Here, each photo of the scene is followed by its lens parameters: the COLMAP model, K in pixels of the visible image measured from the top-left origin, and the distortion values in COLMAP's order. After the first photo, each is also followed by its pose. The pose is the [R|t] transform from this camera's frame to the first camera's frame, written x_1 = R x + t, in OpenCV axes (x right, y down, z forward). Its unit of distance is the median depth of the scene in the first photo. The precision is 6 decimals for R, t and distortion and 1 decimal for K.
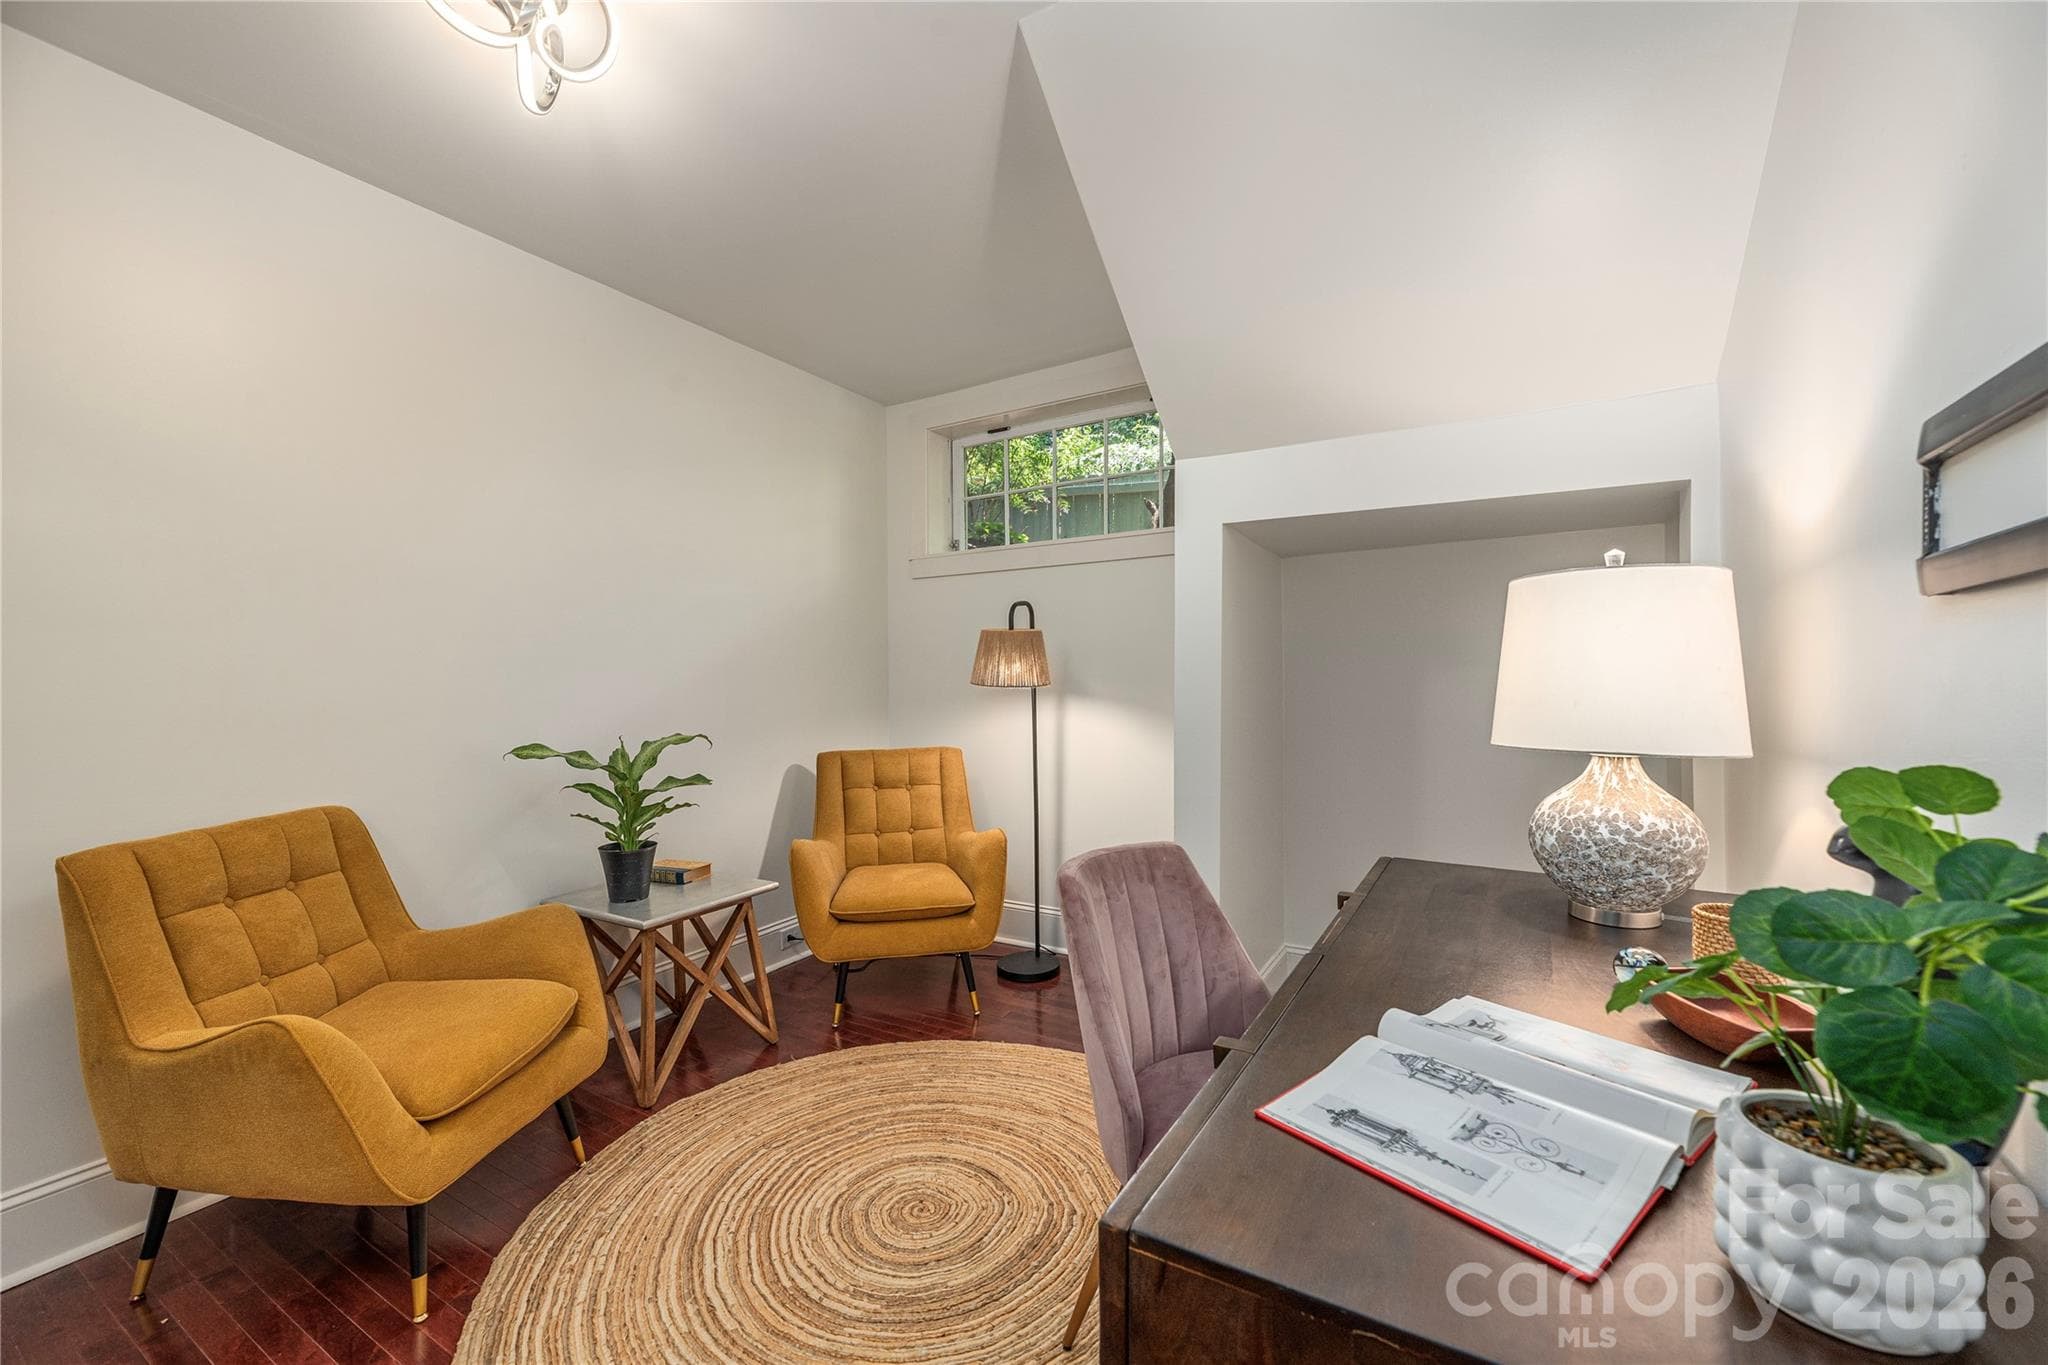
lens RADIAL K [[838.0, 0, 1021.3], [0, 838.0, 688.3], [0, 0, 1]] dist [0.000589, -0.000190]
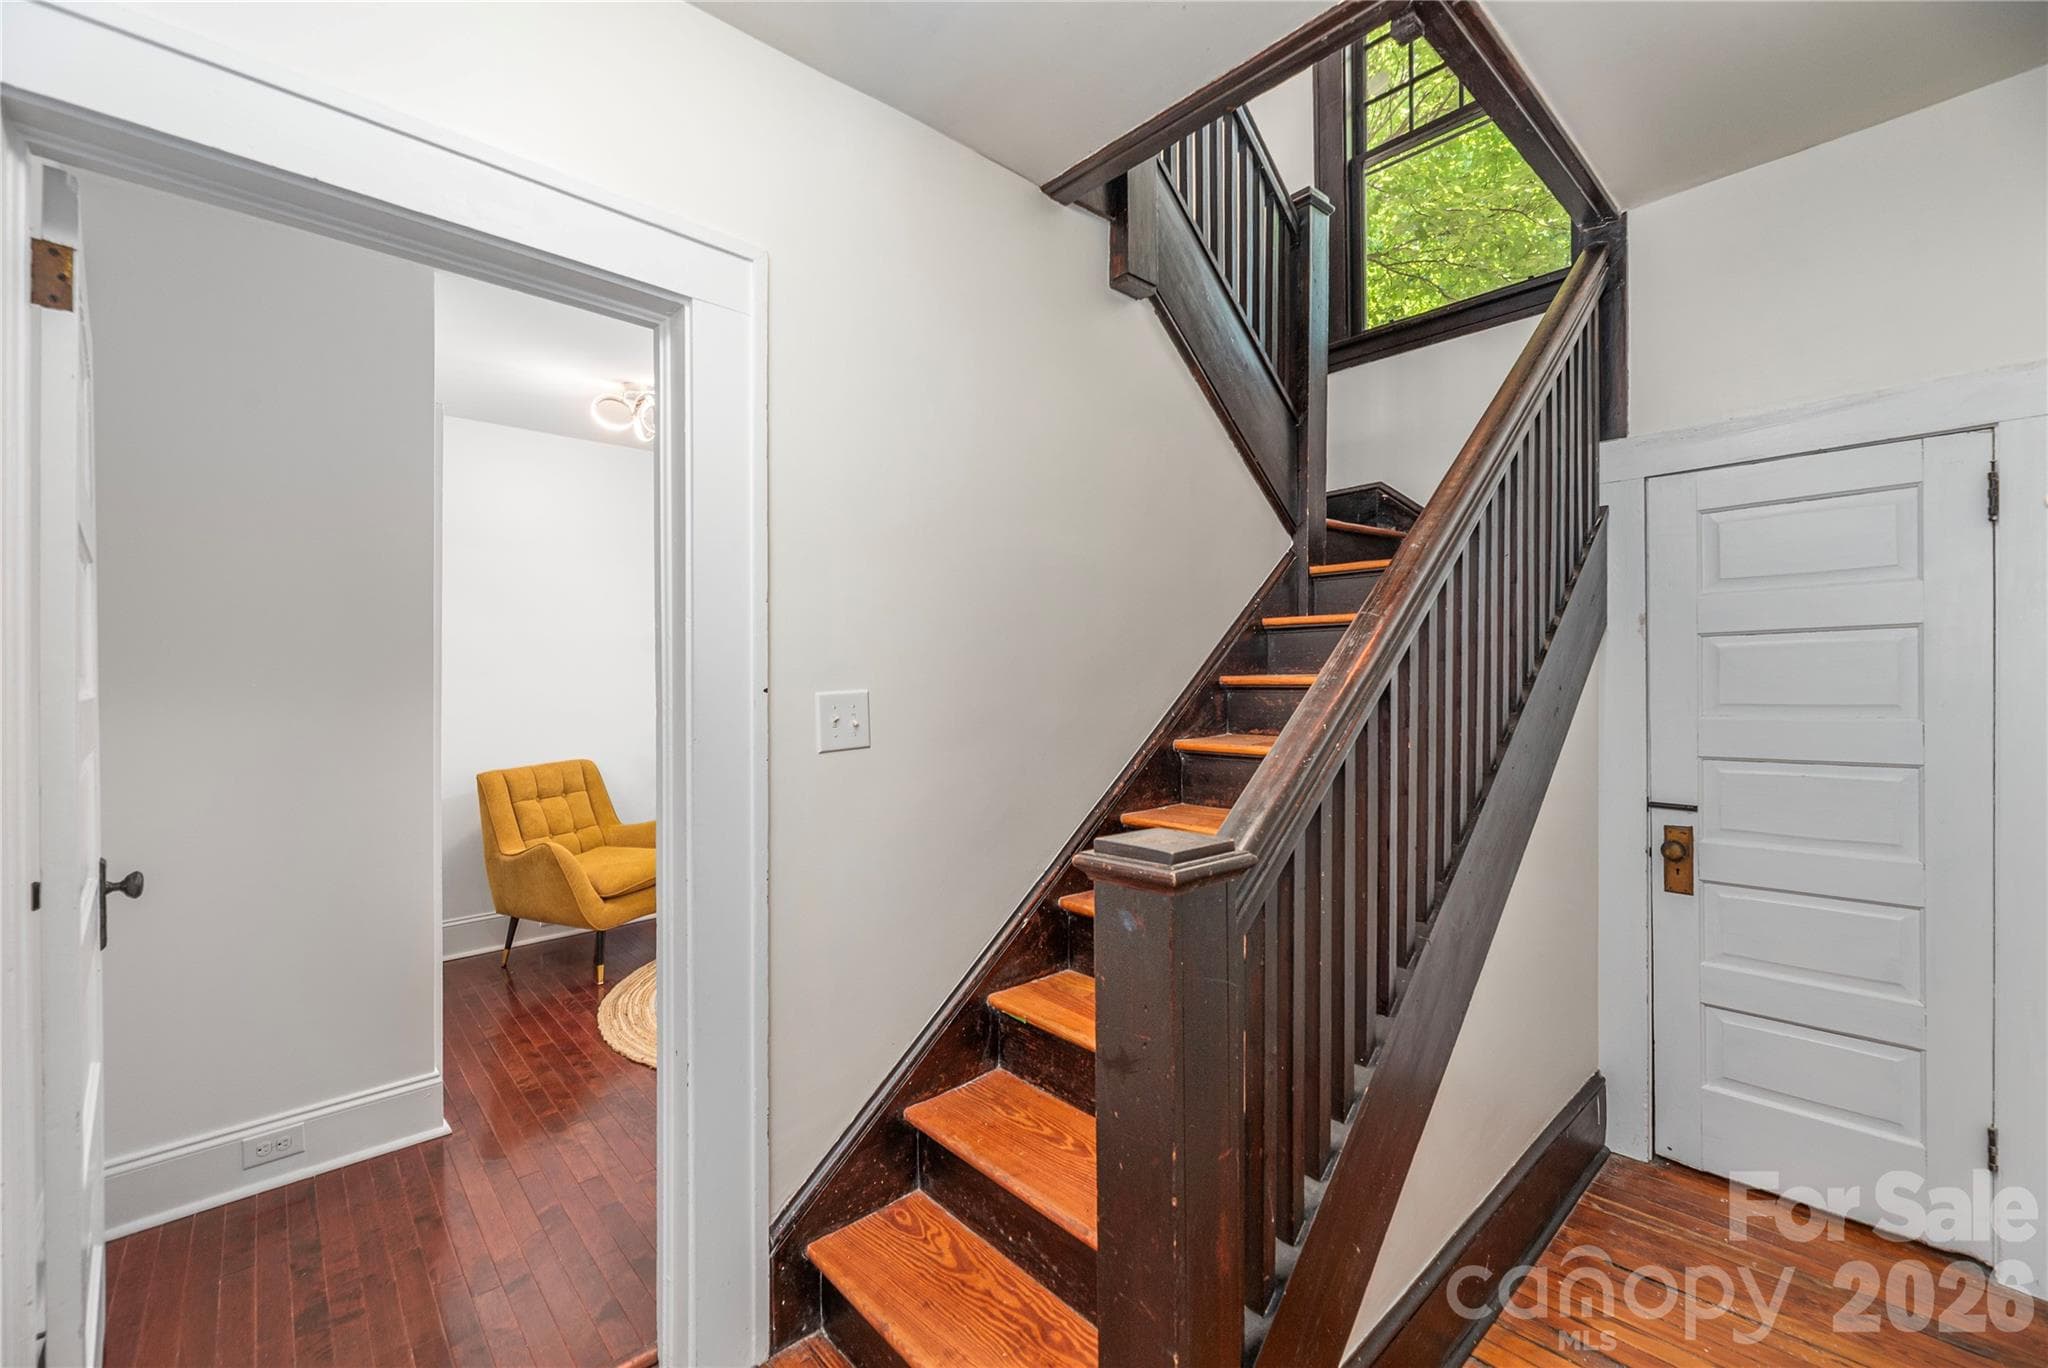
lens RADIAL K [[838.0, 0, 1019.4], [0, 838.0, 689.9], [0, 0, 1]] dist [0.000589, -0.000190]
pose [[0.956263, -0.000345, -0.292508, 0.931962], [0.000111, 1.000000, -0.000819, -0.030887], [0.292508, 0.000750, 0.956263, -0.753432]]
